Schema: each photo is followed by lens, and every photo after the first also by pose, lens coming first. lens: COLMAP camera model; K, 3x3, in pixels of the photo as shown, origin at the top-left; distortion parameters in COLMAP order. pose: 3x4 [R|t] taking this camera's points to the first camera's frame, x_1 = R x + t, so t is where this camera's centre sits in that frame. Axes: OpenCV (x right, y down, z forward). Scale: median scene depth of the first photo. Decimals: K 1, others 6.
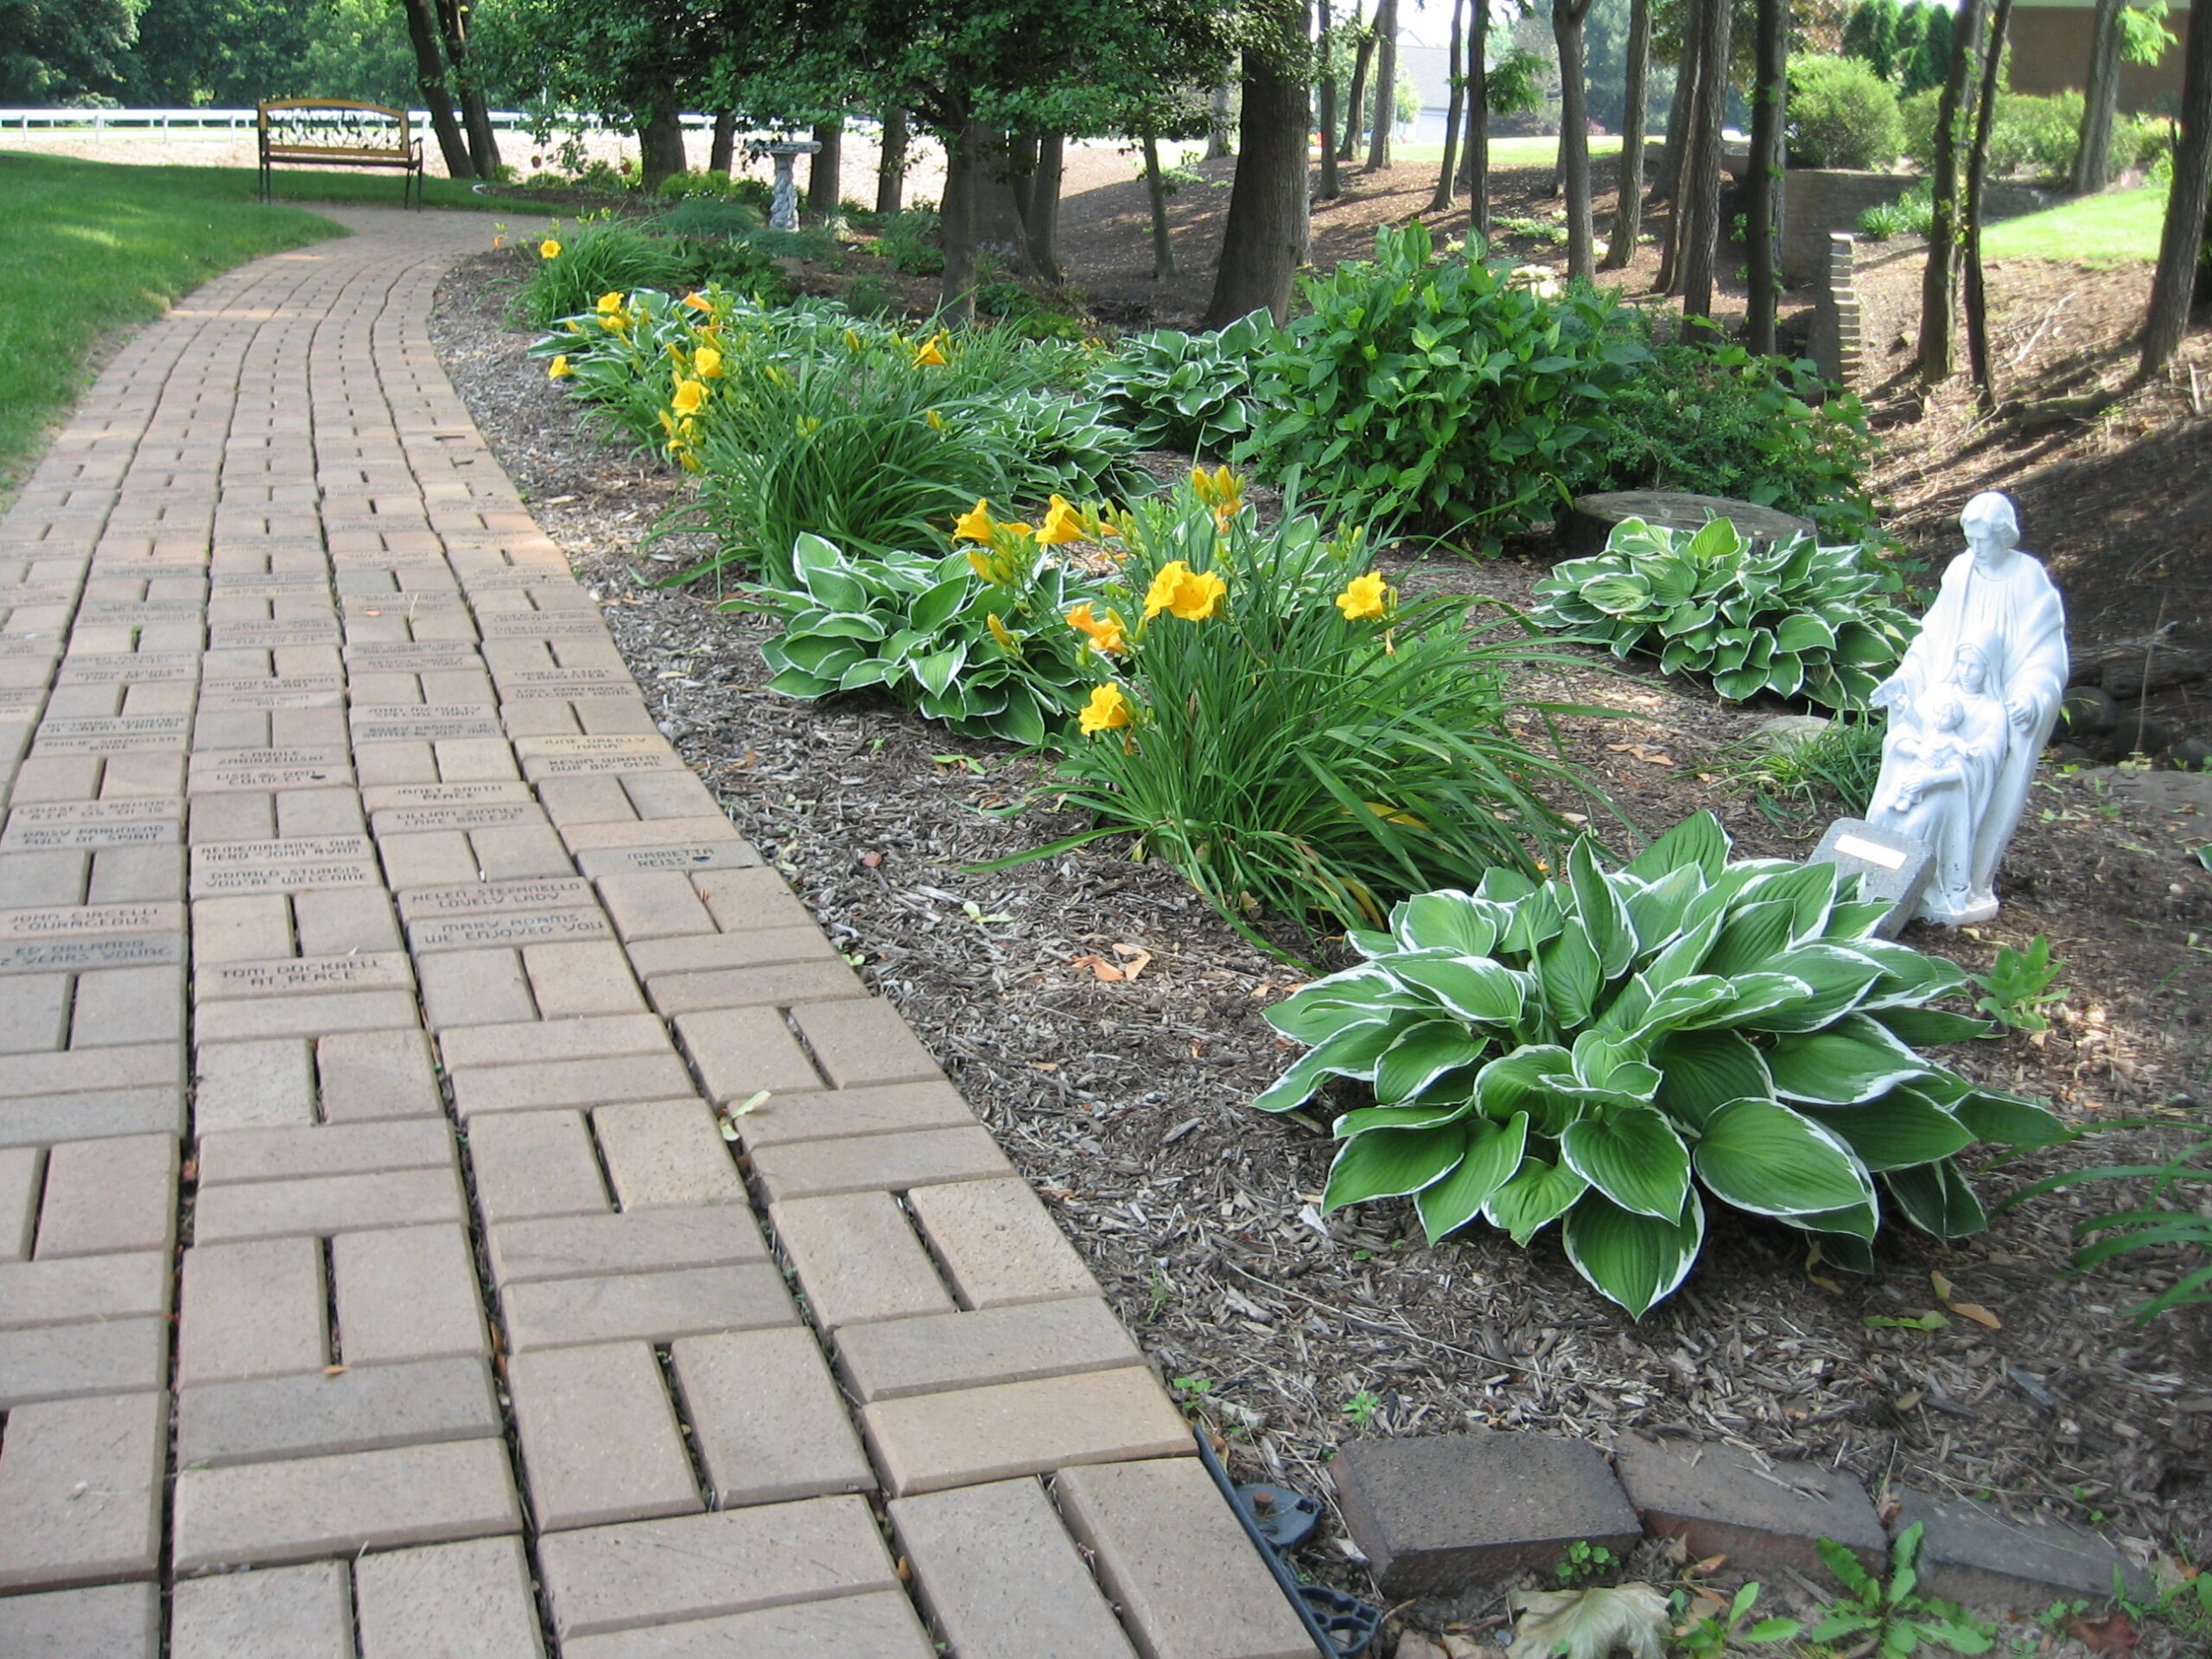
lens RADIAL K [[2289.2, 0, 1106.0], [0, 2289.2, 829.5], [0, 0, 1]] dist [-0.129949, 0.043240]
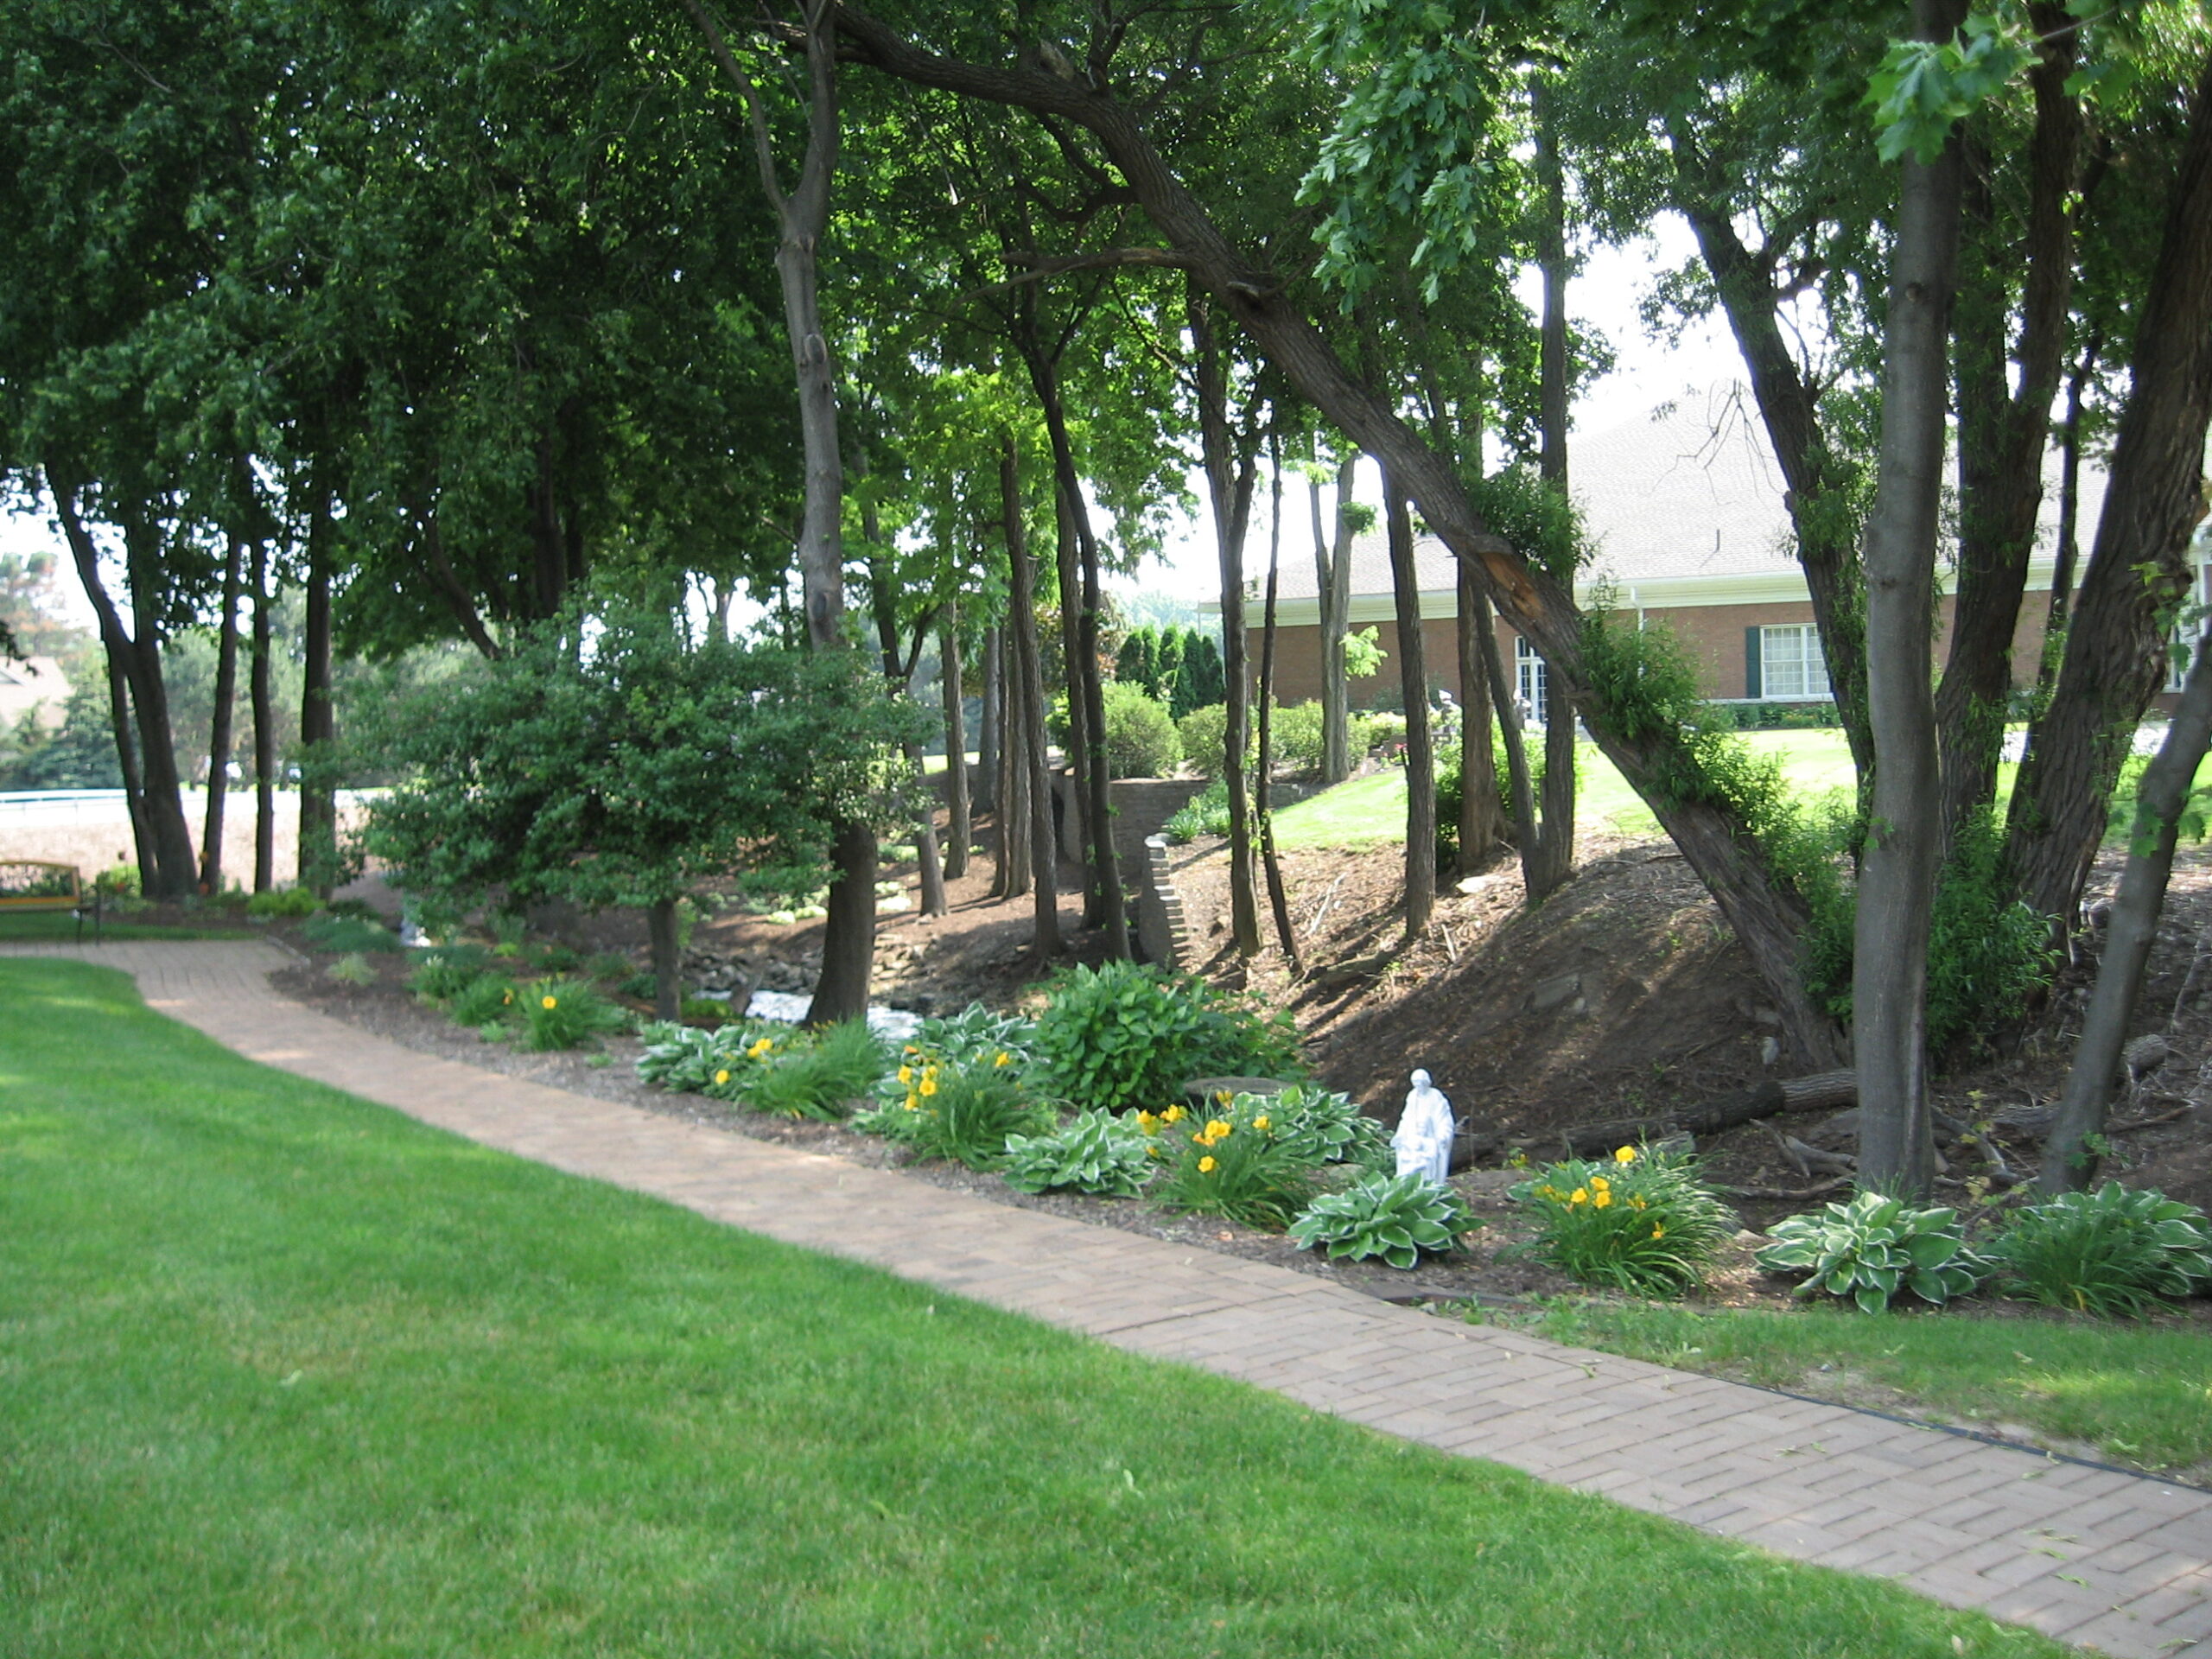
lens RADIAL K [[2289.2, 0, 1106.0], [0, 2289.2, 829.5], [0, 0, 1]] dist [-0.129949, 0.043240]
pose [[0.949784, -0.074487, 0.303913, -0.090274], [0.149908, 0.960855, -0.232993, 0.018770], [-0.274661, 0.266852, 0.923770, -0.178450]]
